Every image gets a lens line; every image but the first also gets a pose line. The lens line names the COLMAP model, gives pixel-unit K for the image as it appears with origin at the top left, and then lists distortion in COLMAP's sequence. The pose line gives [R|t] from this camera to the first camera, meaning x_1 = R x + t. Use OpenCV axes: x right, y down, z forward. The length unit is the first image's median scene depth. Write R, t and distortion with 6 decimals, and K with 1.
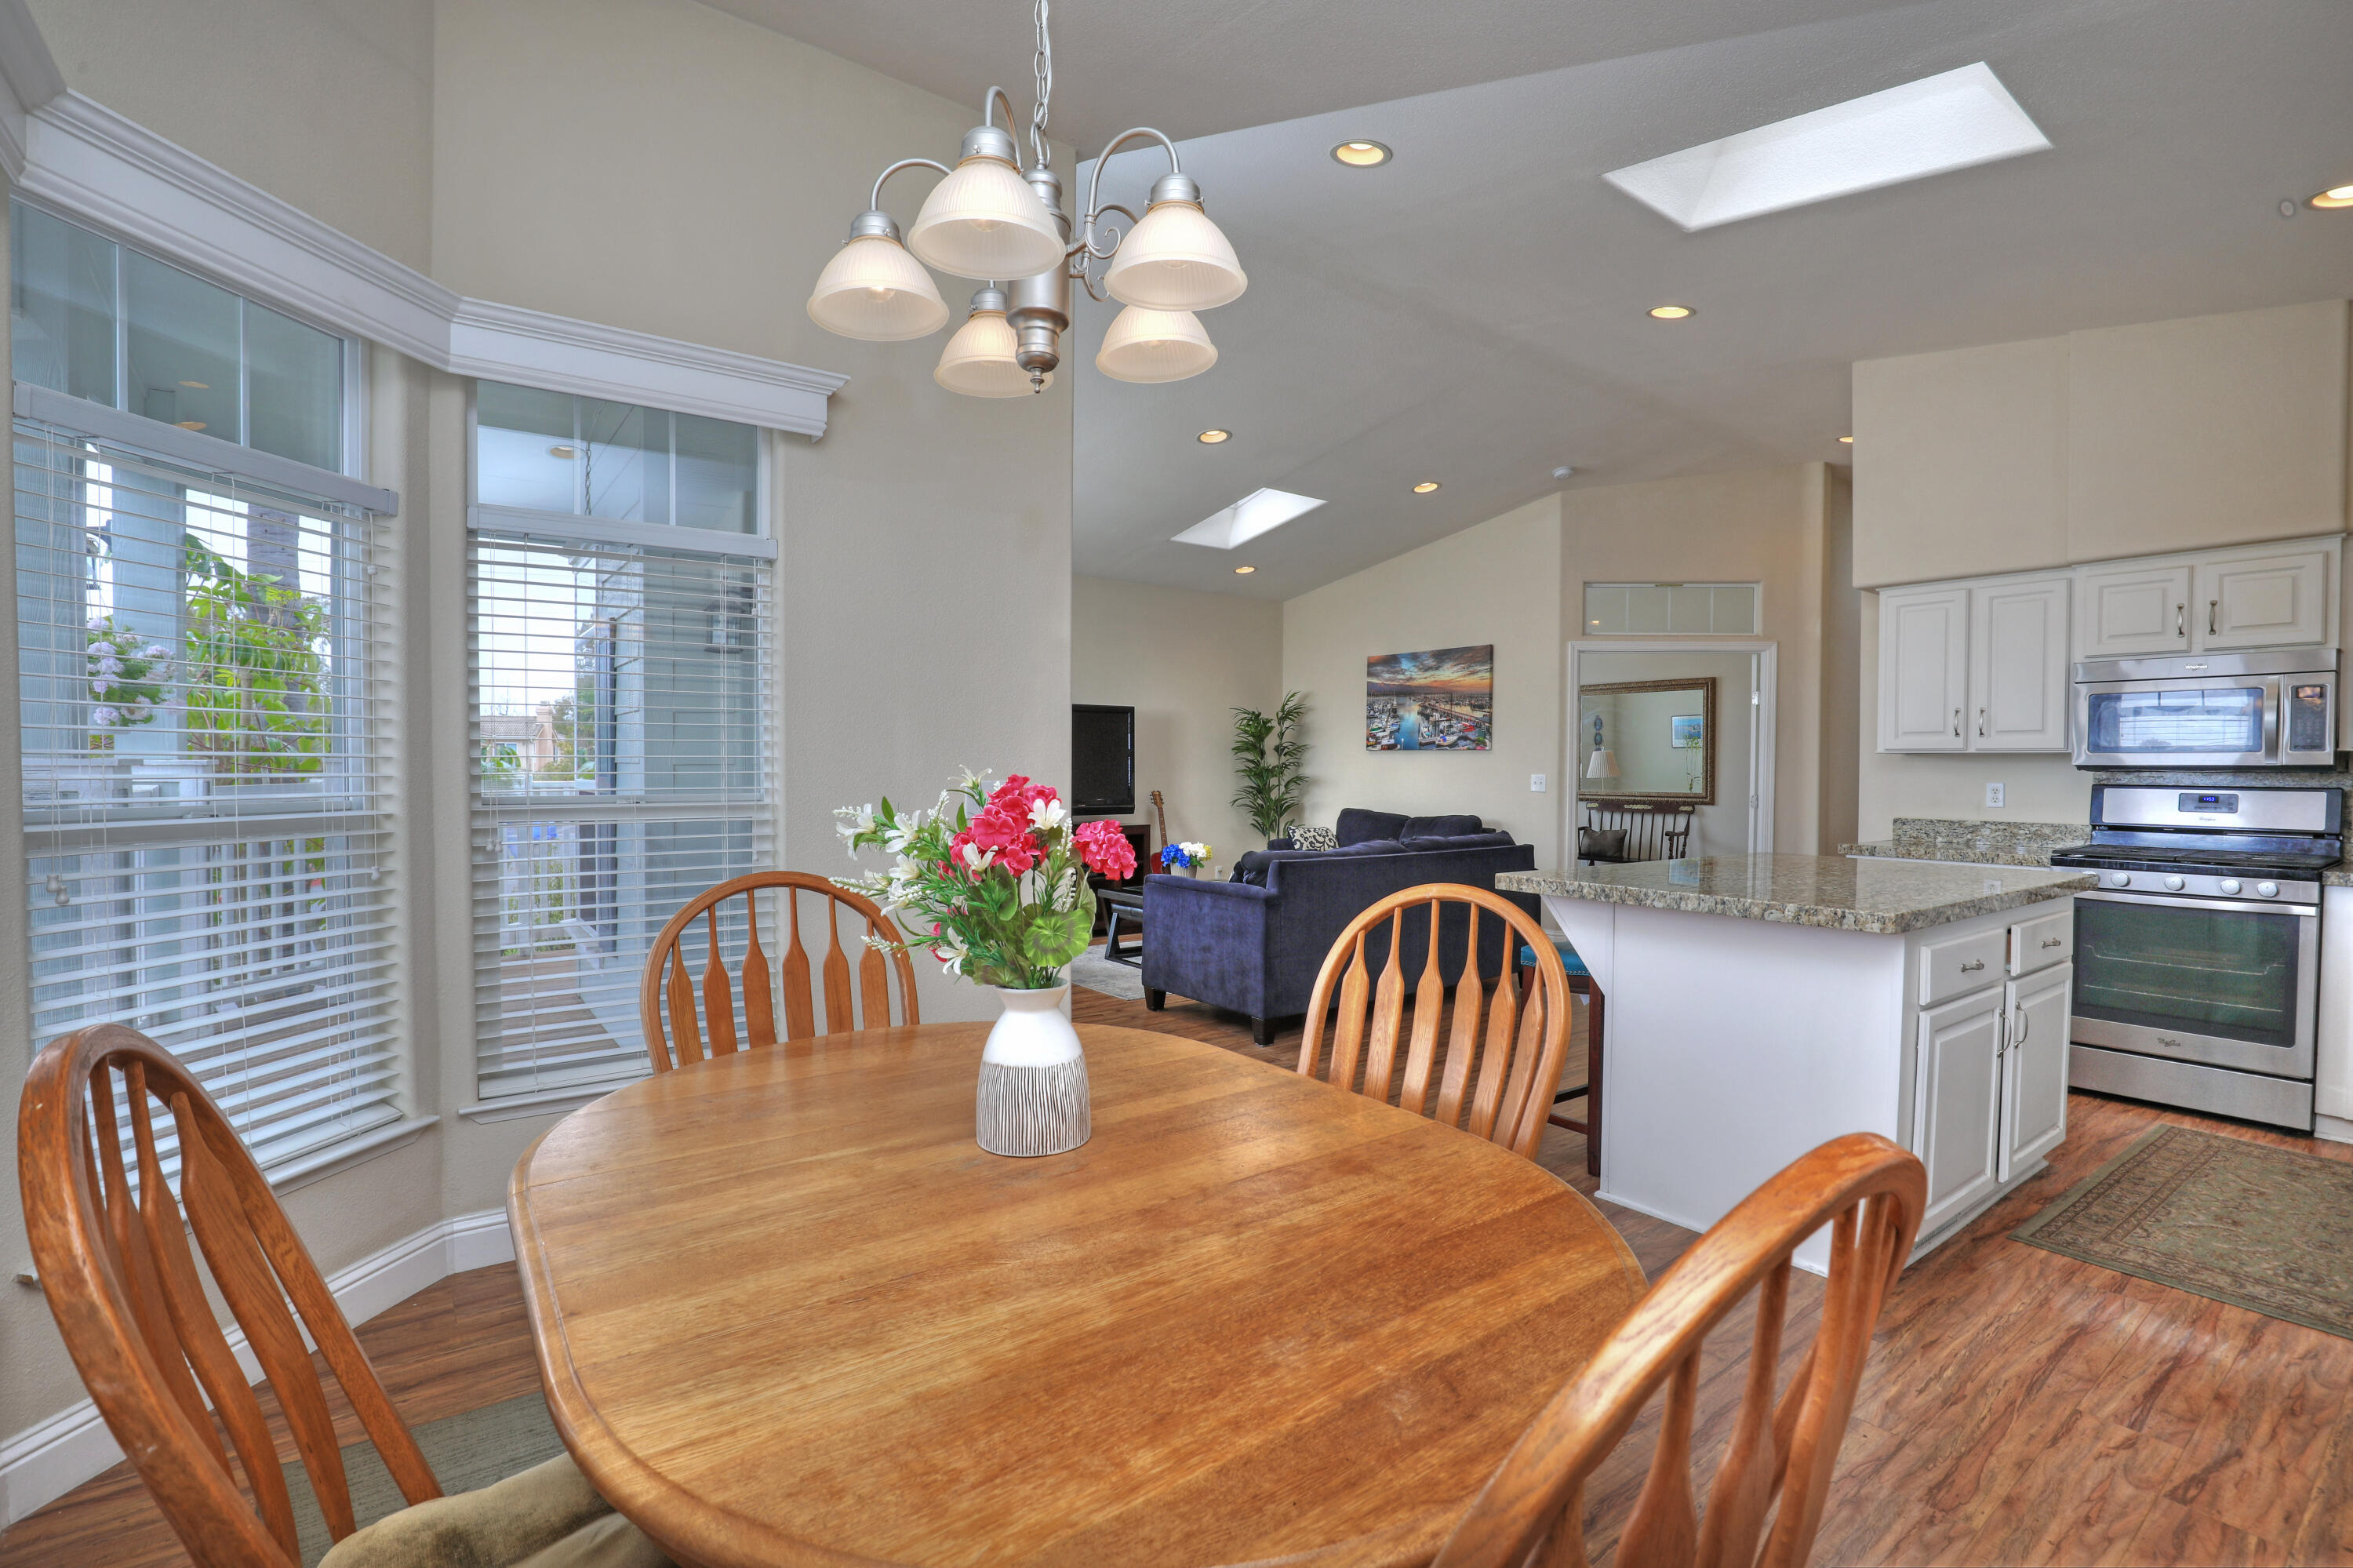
lens RADIAL K [[1075.0, 0, 1225.1], [0, 1075.0, 805.0], [0, 0, 1]] dist [-0.045411, 0.012496]
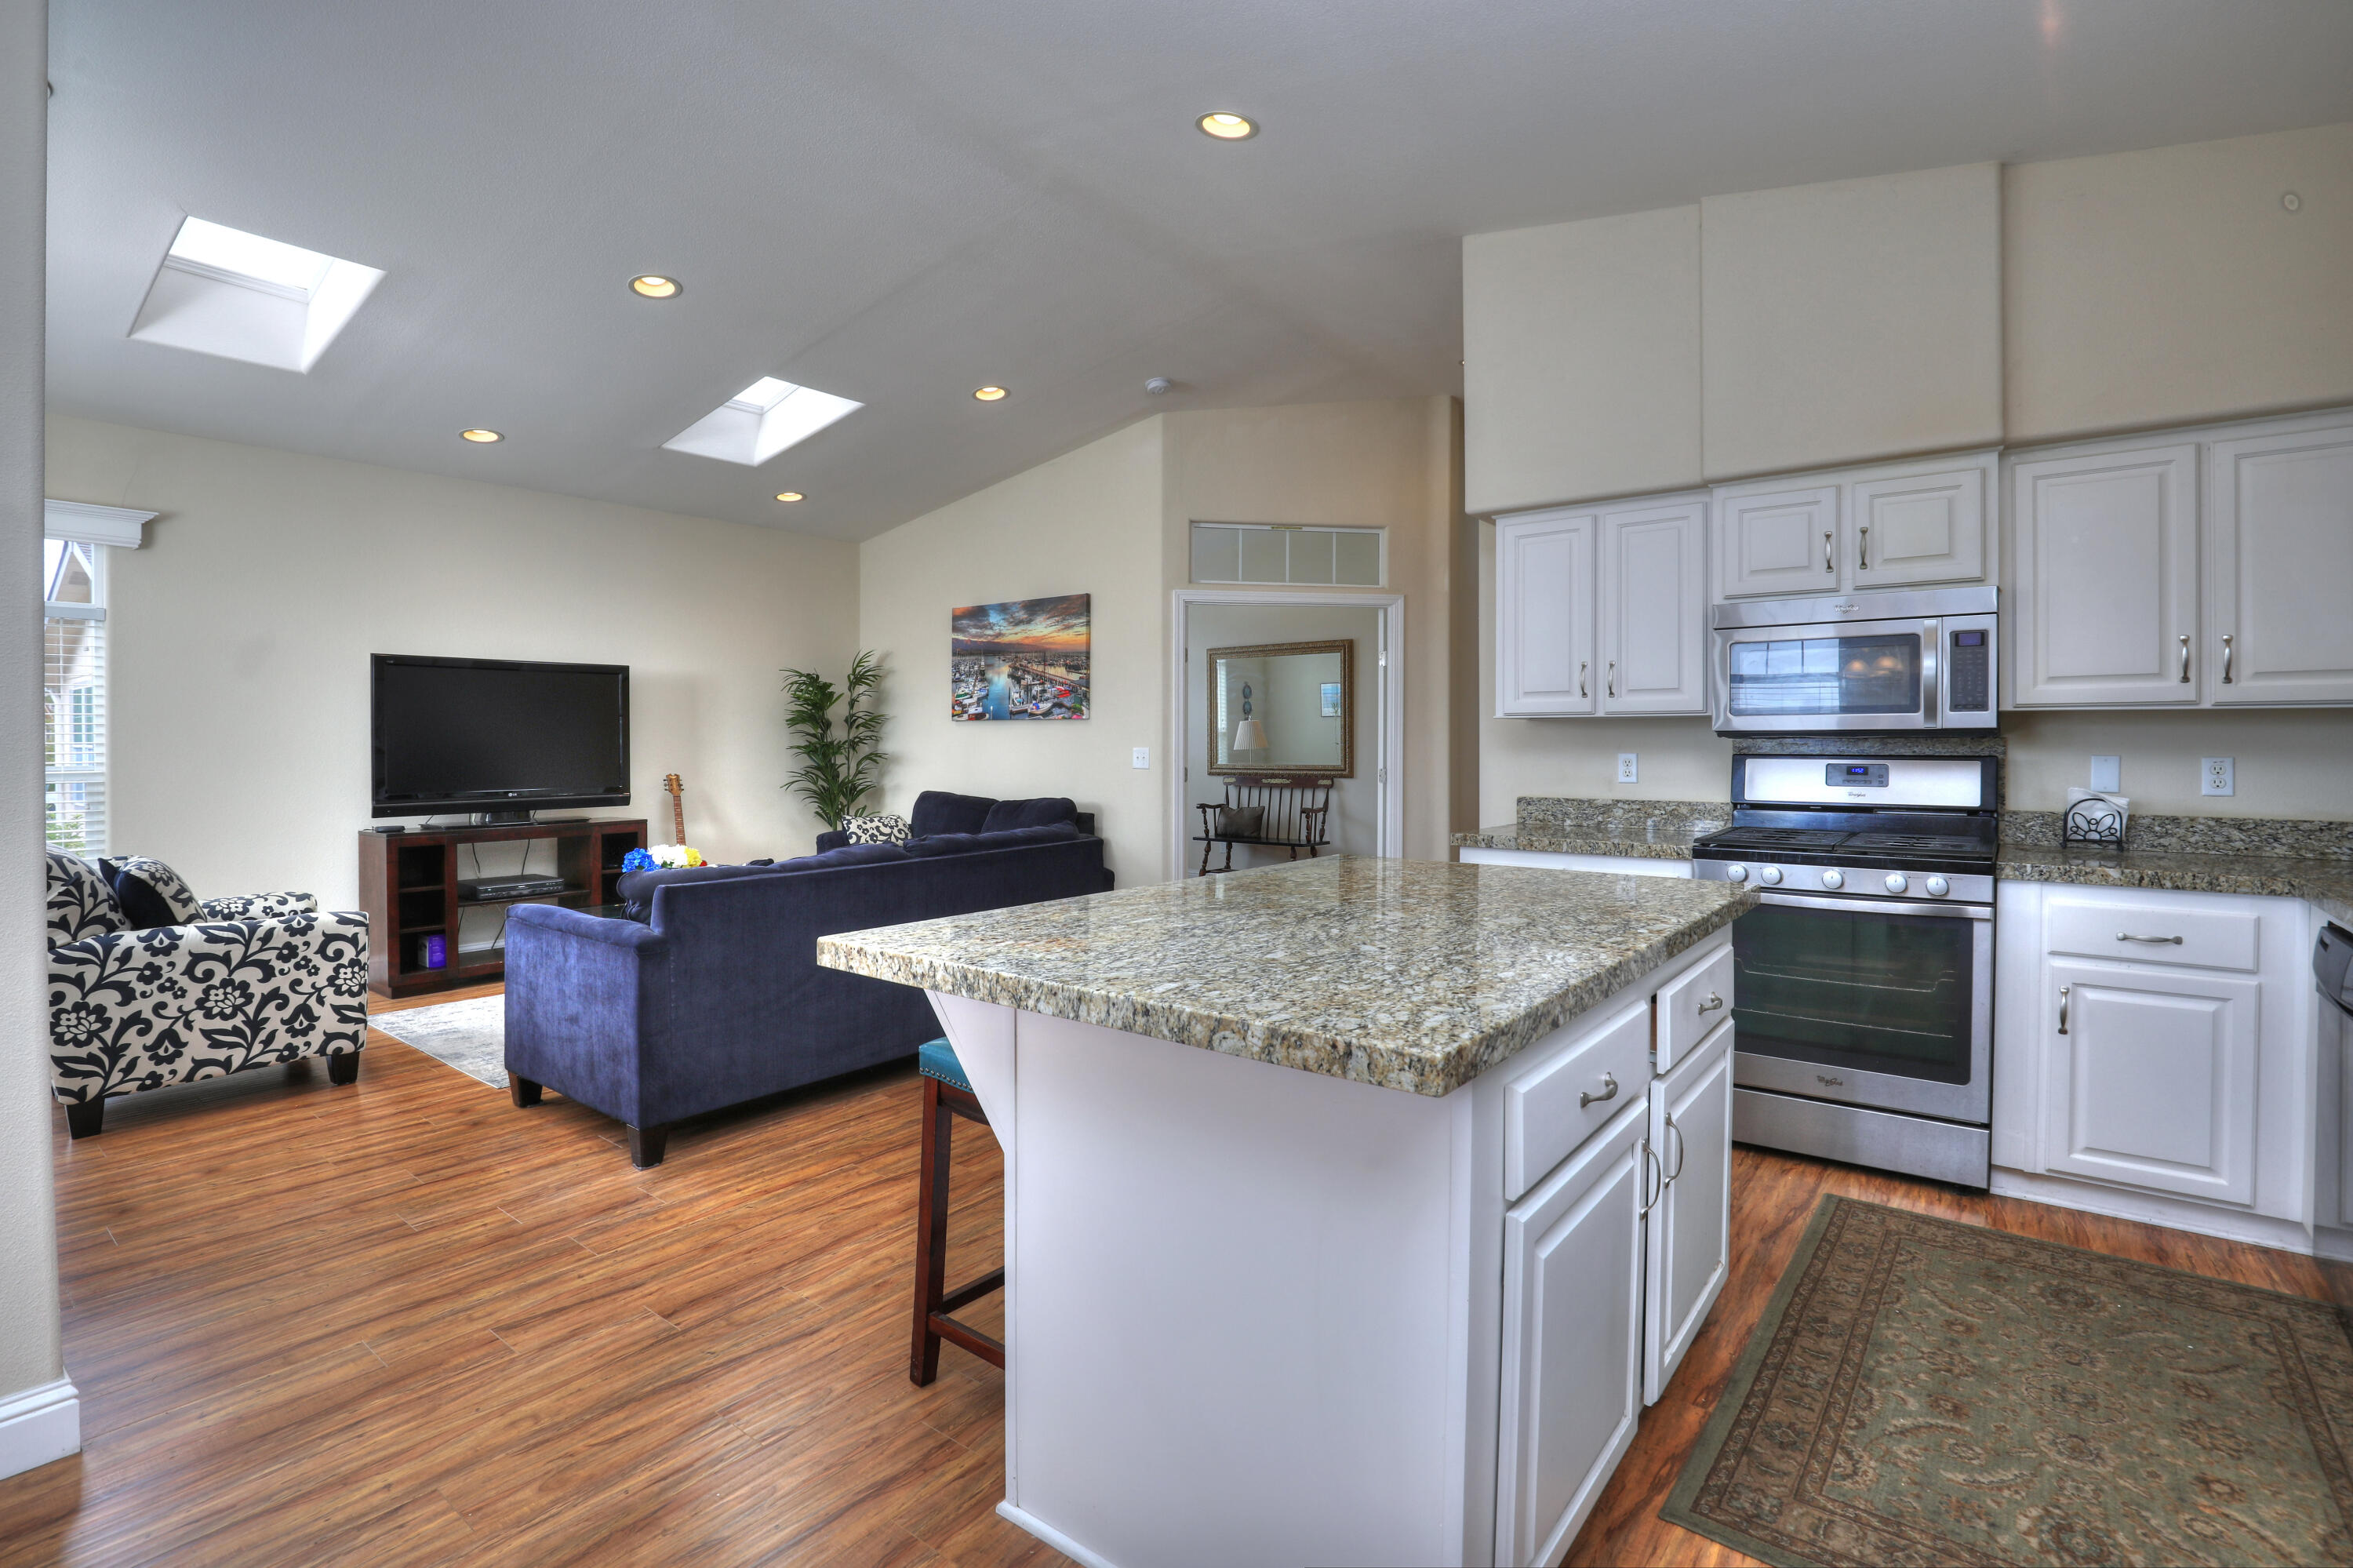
lens RADIAL K [[1087.0, 0, 1179.8], [0, 1087.0, 778.3], [0, 0, 1]] dist [-0.035515, 0.007689]
pose [[0.971256, -0.017888, 0.237363, 0.118946], [0.017815, 0.999838, 0.002453, -0.006110], [-0.237368, 0.001846, 0.971418, 0.163555]]
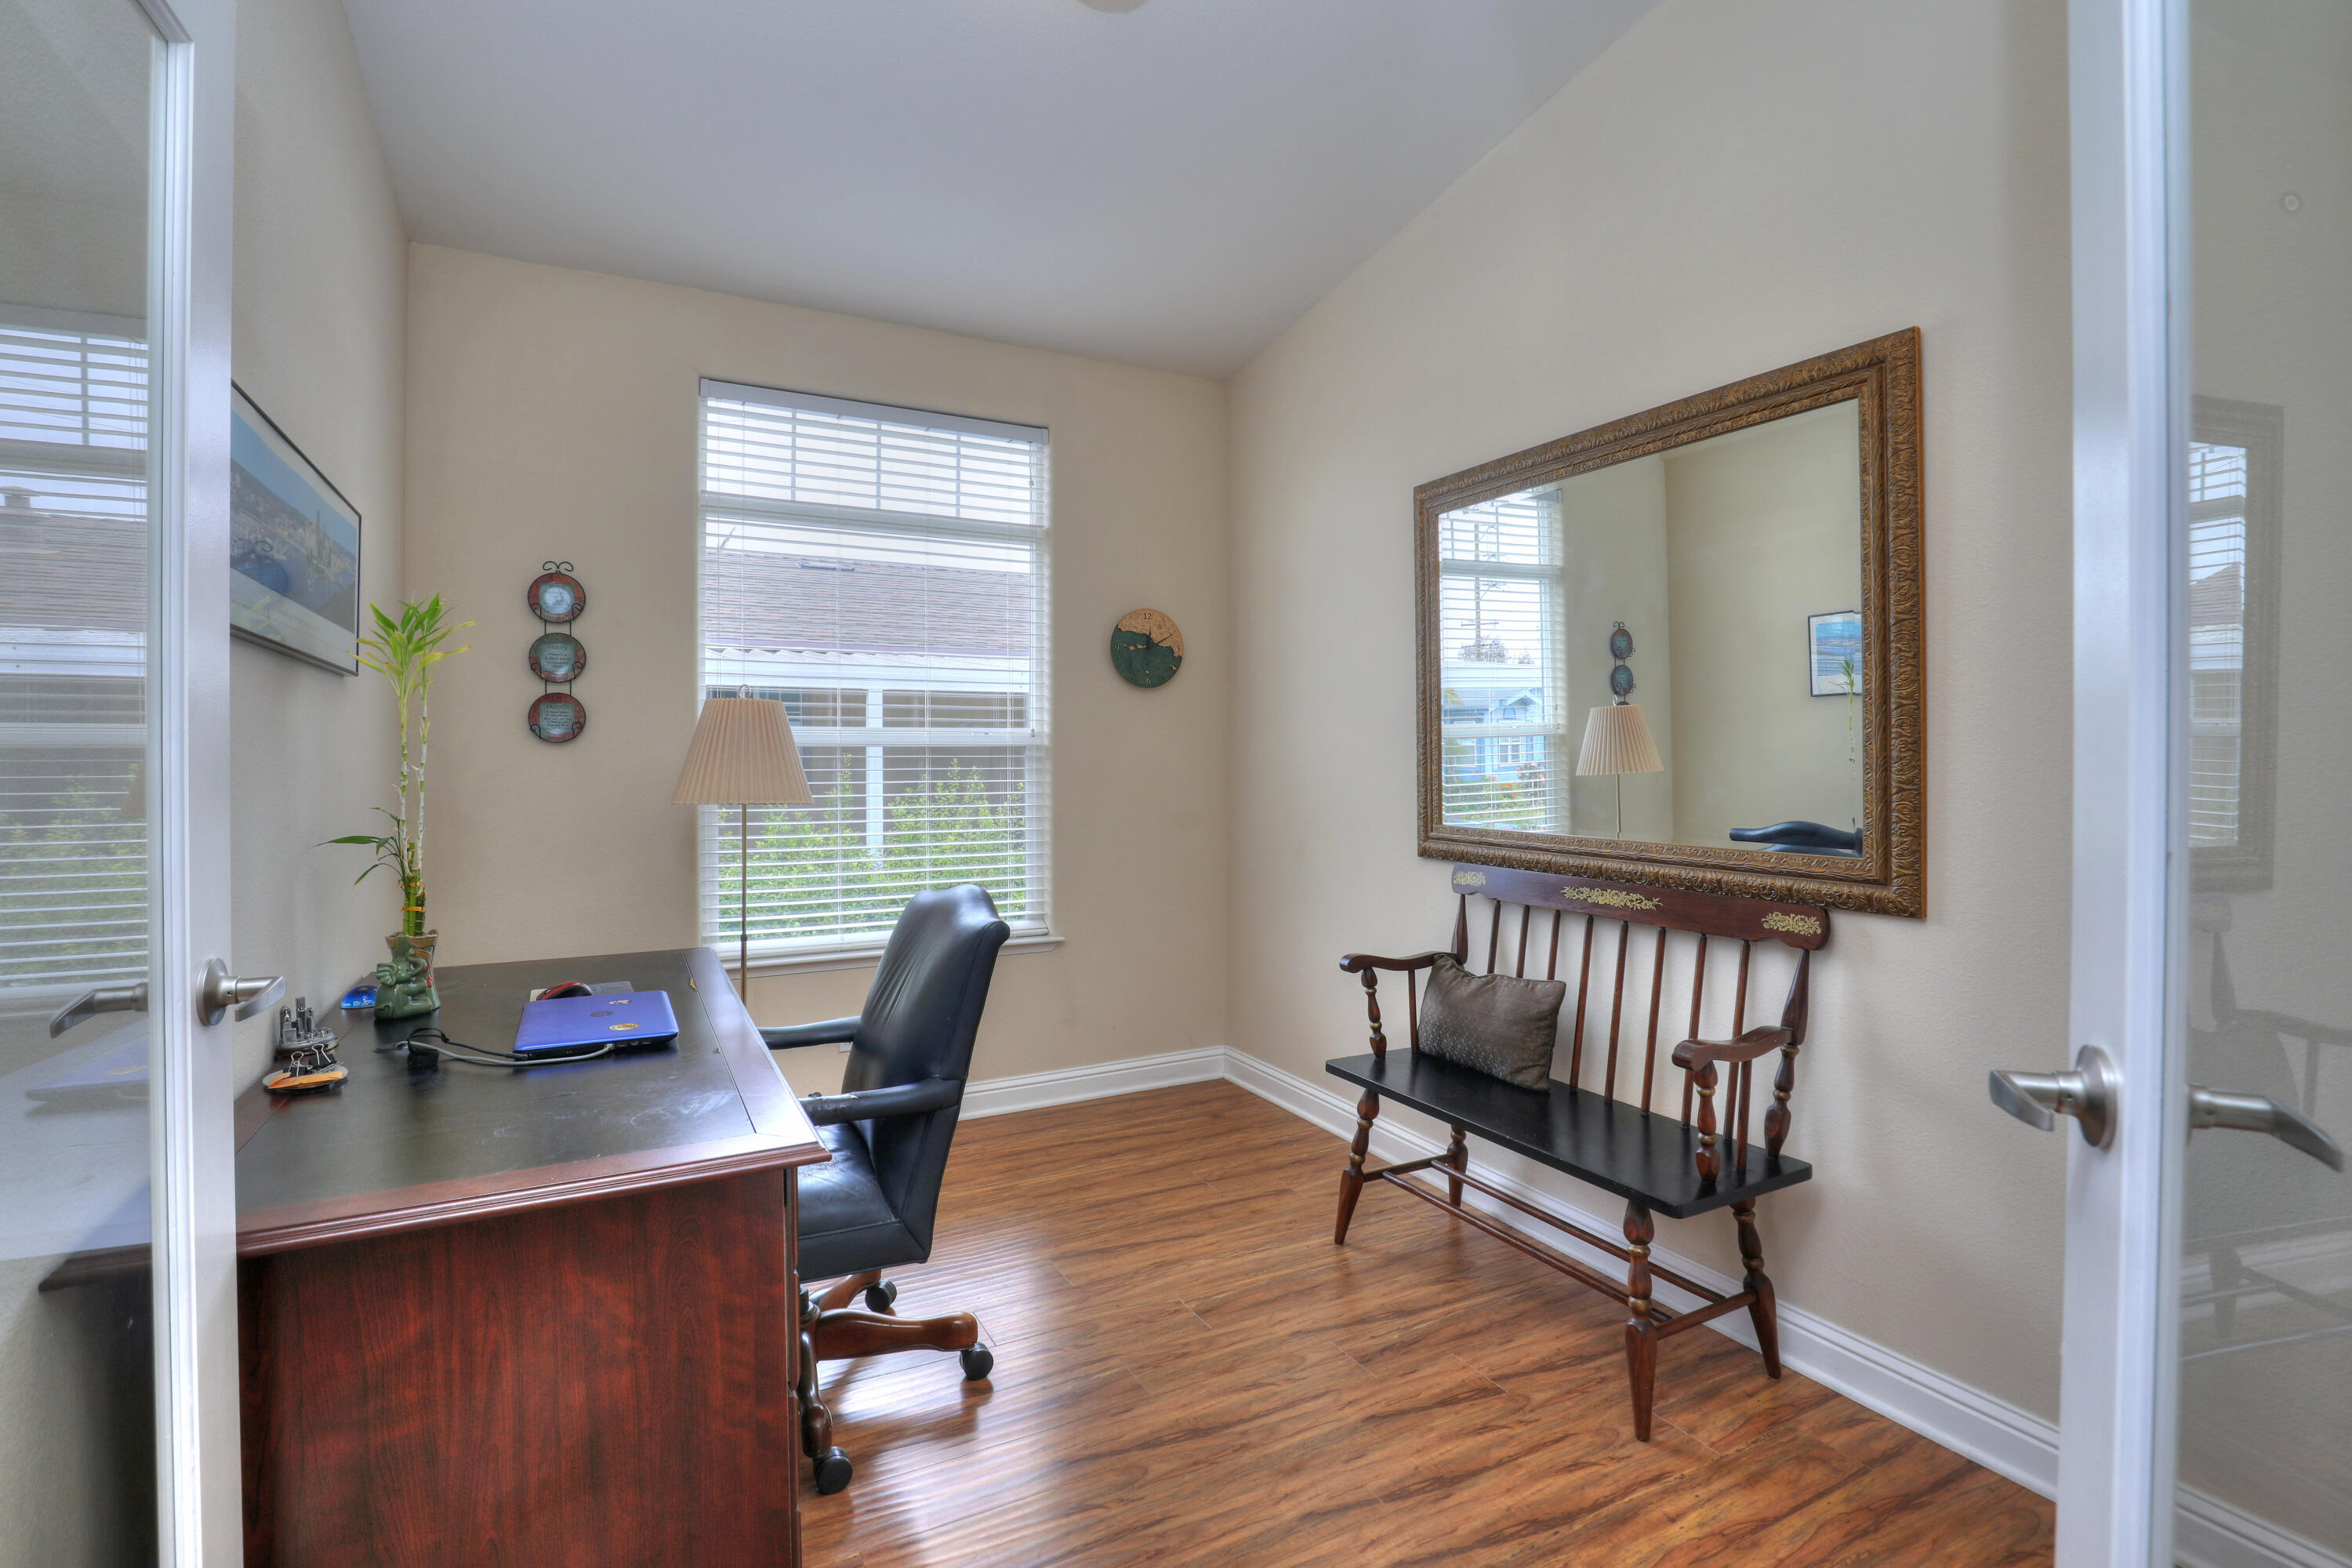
lens RADIAL K [[1086.5, 0, 1179.3], [0, 1086.5, 778.3], [0, 0, 1]] dist [-0.035515, 0.007689]
pose [[0.983610, -0.009801, -0.180042, 0.451483], [0.007687, 0.999893, -0.012436, -0.035898], [0.180145, 0.010848, 0.983580, 0.979698]]
